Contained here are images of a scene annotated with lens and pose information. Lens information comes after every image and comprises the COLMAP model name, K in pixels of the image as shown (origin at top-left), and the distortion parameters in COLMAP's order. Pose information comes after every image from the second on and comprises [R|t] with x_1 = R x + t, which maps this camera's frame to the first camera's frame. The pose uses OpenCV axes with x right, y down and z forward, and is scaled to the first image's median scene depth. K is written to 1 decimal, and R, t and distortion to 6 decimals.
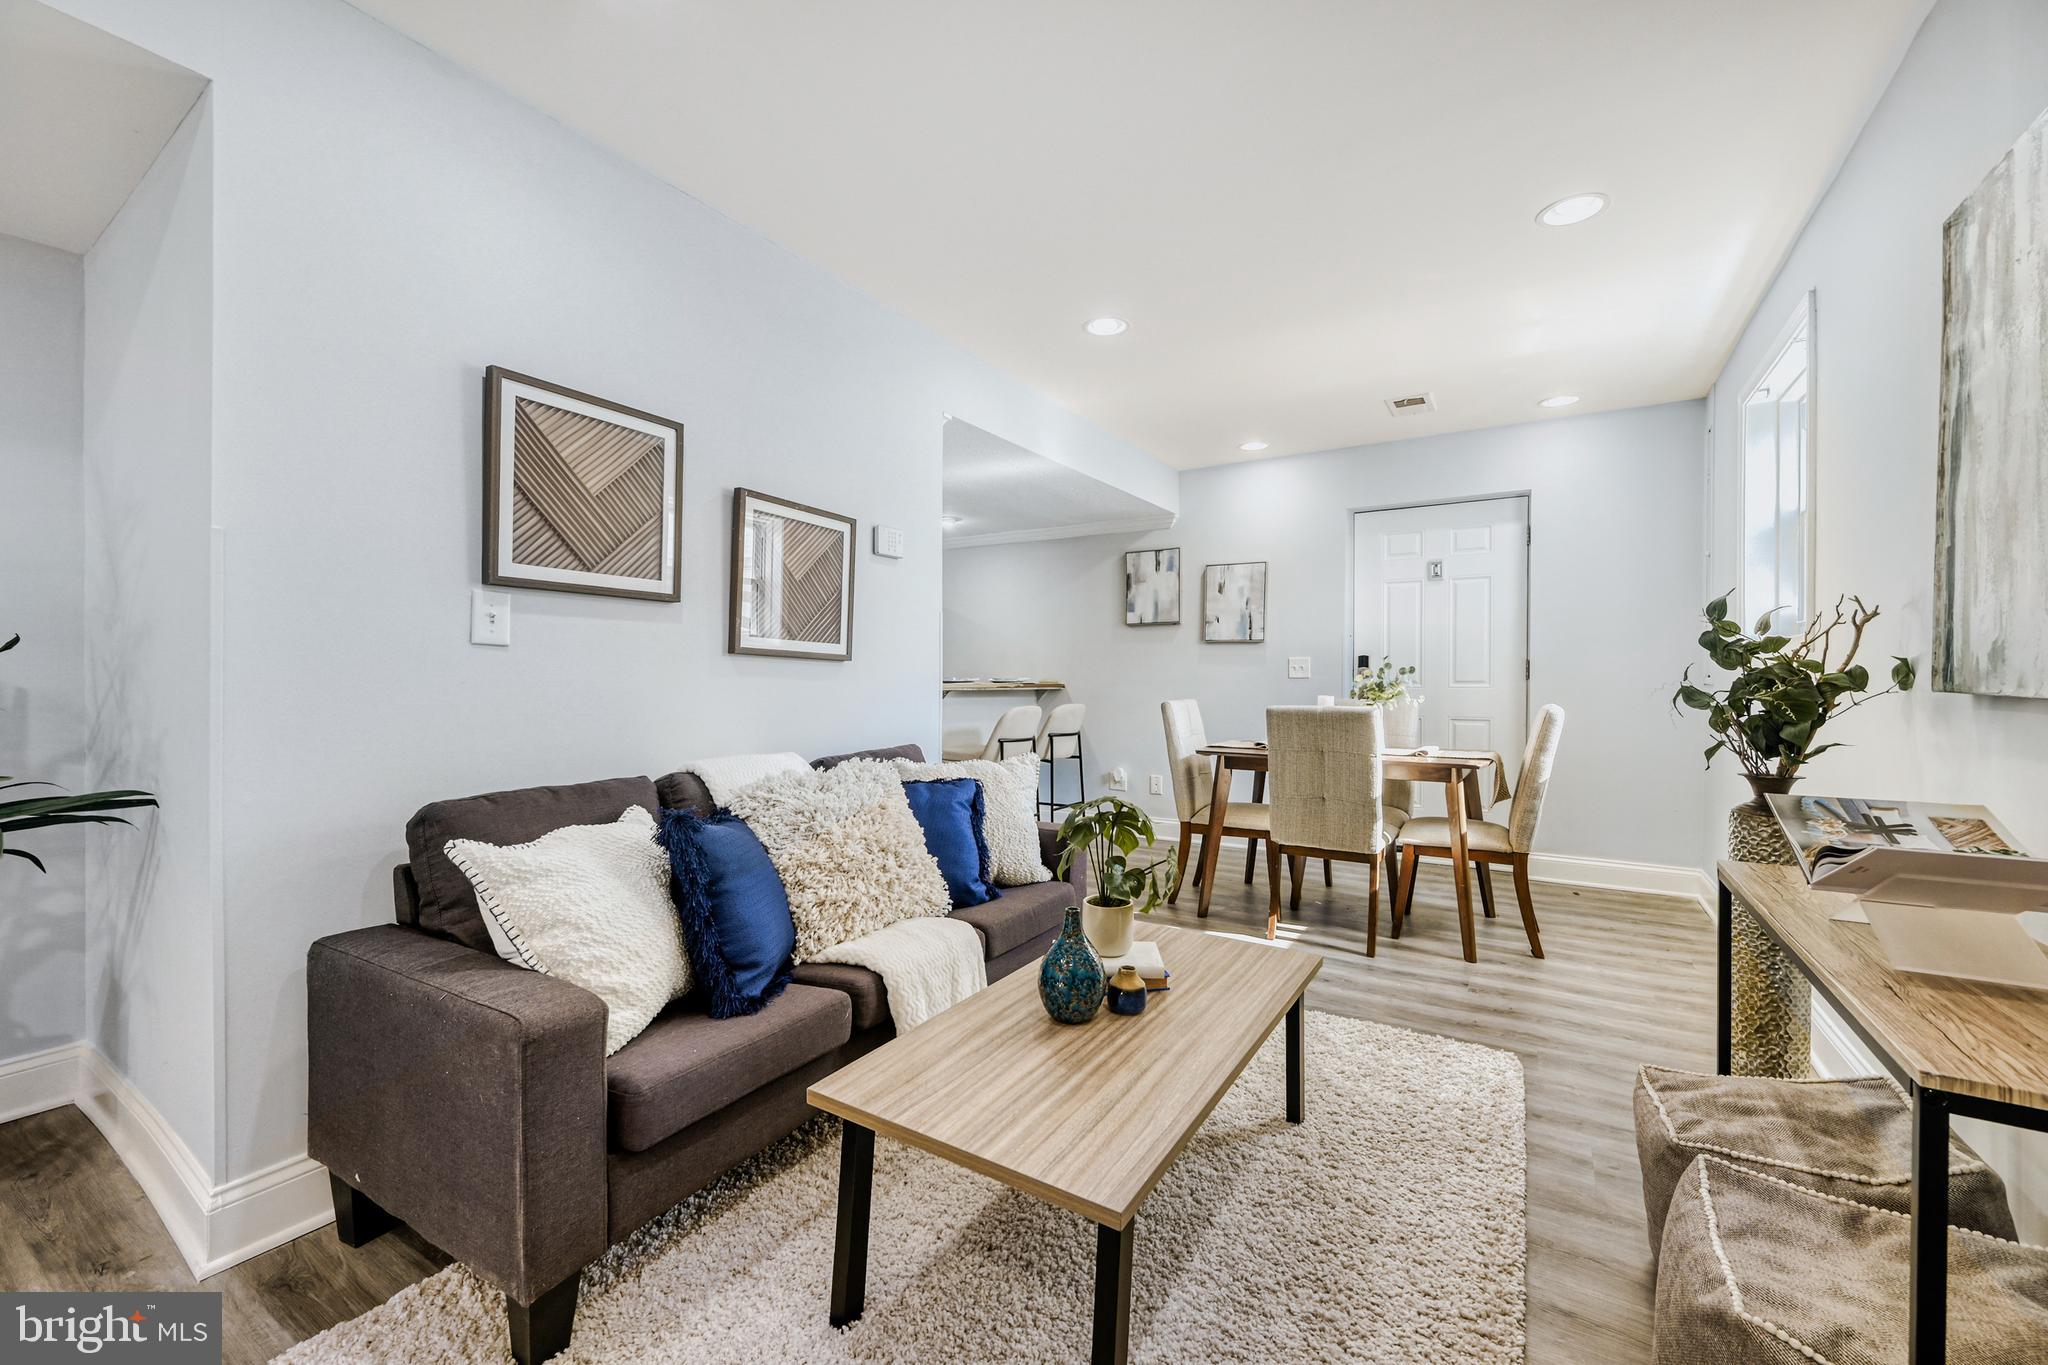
lens RADIAL K [[819.4, 0, 1024.6], [0, 819.4, 705.1], [0, 0, 1]] dist [0.000463, 0.000157]
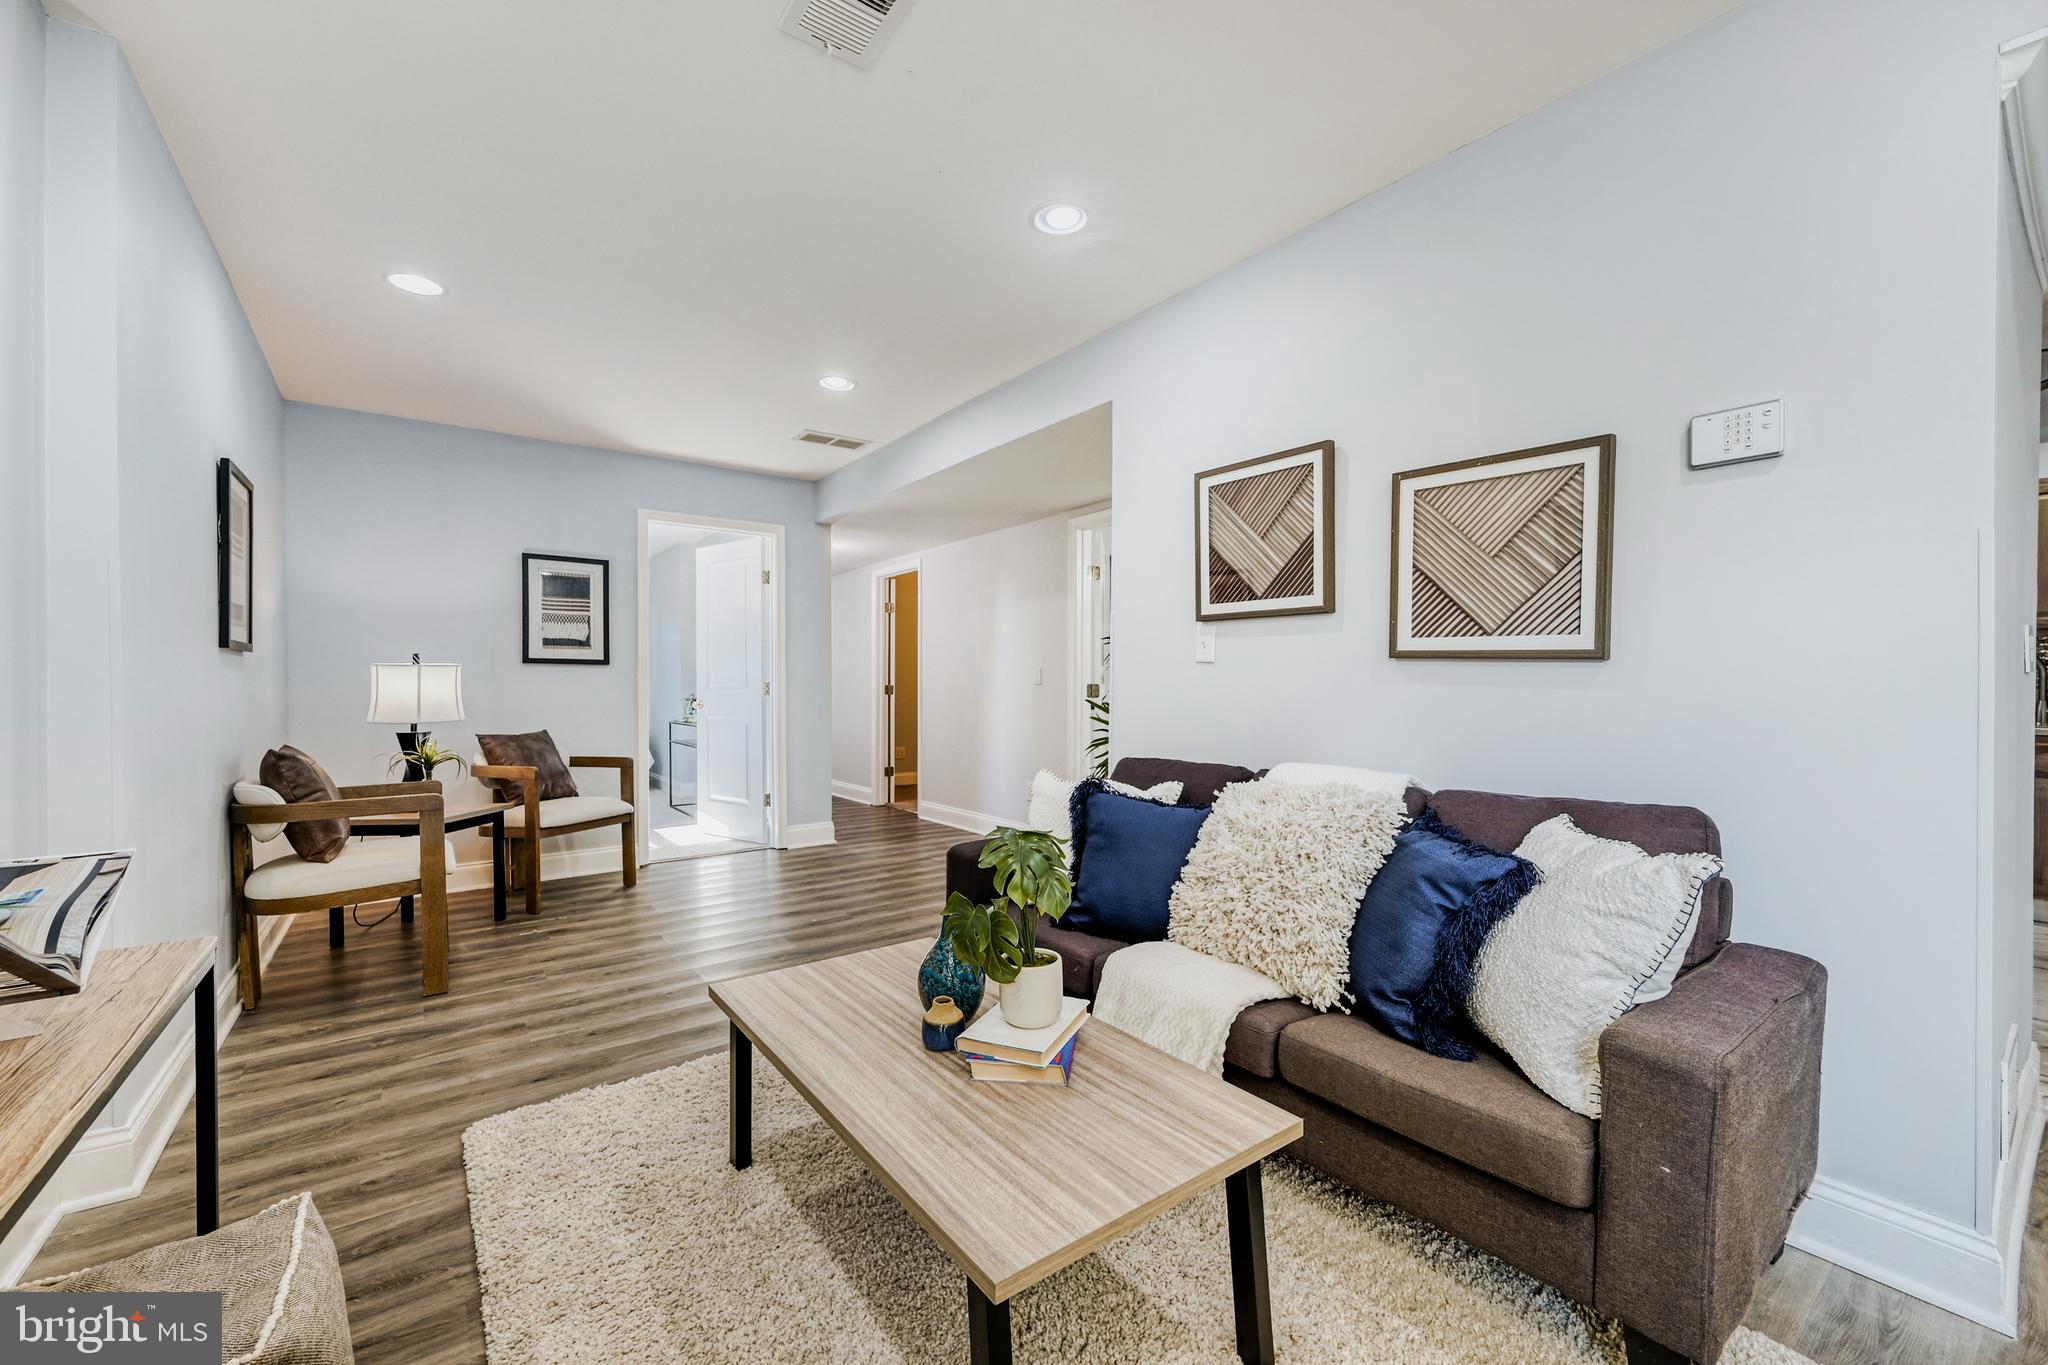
lens RADIAL K [[819.4, 0, 1024.6], [0, 819.4, 705.1], [0, 0, 1]] dist [0.000463, 0.000157]
pose [[-0.364426, 0.023115, -0.930946, 0.731047], [-0.030493, 0.998860, 0.036738, -0.035735], [0.930733, 0.041775, -0.363305, 1.089015]]
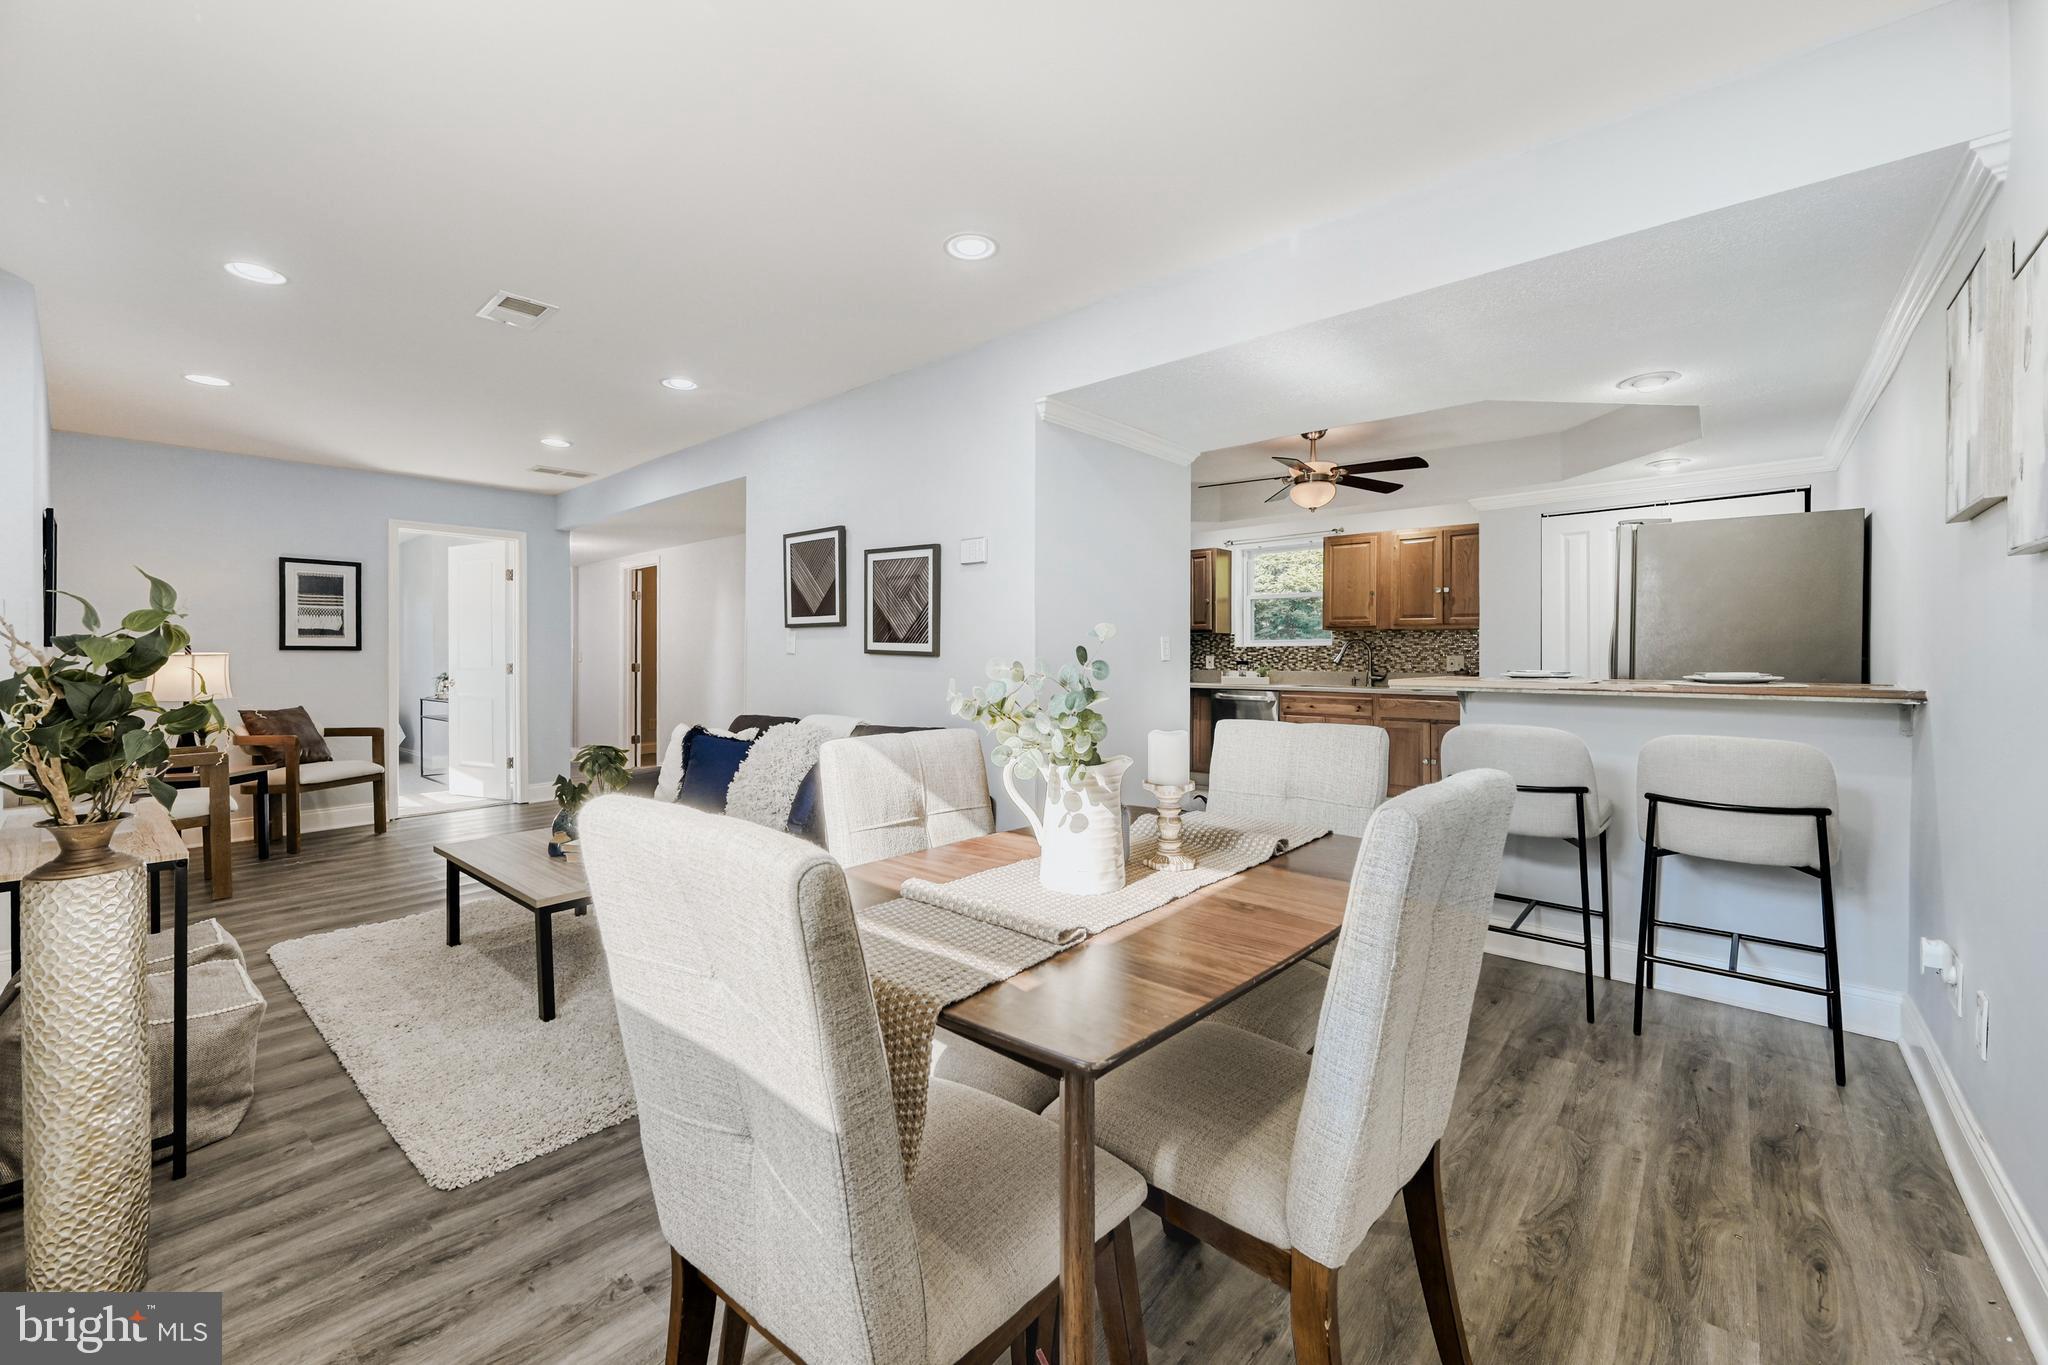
lens RADIAL K [[818.7, 0, 990.1], [0, 818.7, 660.0], [0, 0, 1]] dist [-0.000087, 0.000138]
pose [[-0.178588, 0.006598, -0.983902, 1.343145], [-0.026150, 0.999592, 0.011449, -0.085364], [0.983576, 0.027773, -0.178342, 1.733964]]
